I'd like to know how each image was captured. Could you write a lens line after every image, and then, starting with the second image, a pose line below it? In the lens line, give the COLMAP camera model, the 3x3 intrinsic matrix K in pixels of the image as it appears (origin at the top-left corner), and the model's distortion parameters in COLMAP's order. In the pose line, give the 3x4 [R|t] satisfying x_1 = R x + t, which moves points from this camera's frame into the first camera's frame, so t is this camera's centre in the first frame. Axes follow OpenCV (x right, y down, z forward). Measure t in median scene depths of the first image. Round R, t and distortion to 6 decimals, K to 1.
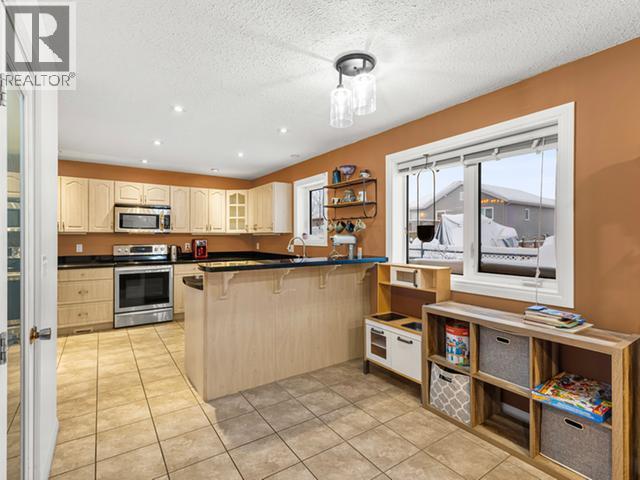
lens RADIAL K [[323.8, 0, 316.3], [0, 323.8, 236.5], [0, 0, 1]] dist [0.009693, -0.001619]
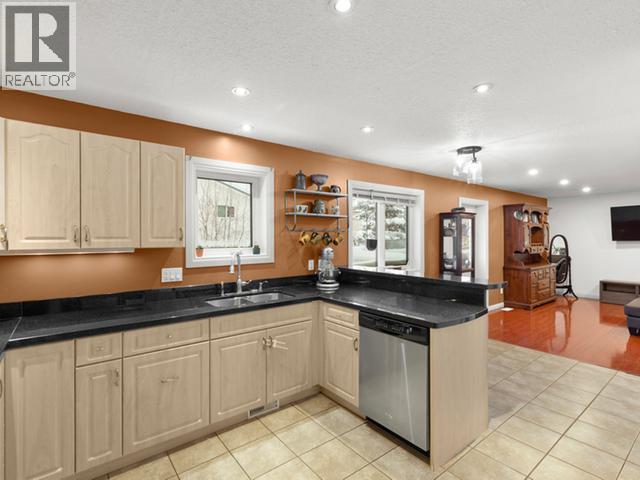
lens RADIAL K [[323.8, 0, 318.0], [0, 323.8, 236.3], [0, 0, 1]] dist [0.009693, -0.001619]
pose [[-0.078093, -0.001889, 0.996944, -0.711760], [0.006348, 0.999977, 0.002392, -0.033512], [-0.996926, 0.006515, -0.078079, 0.889577]]
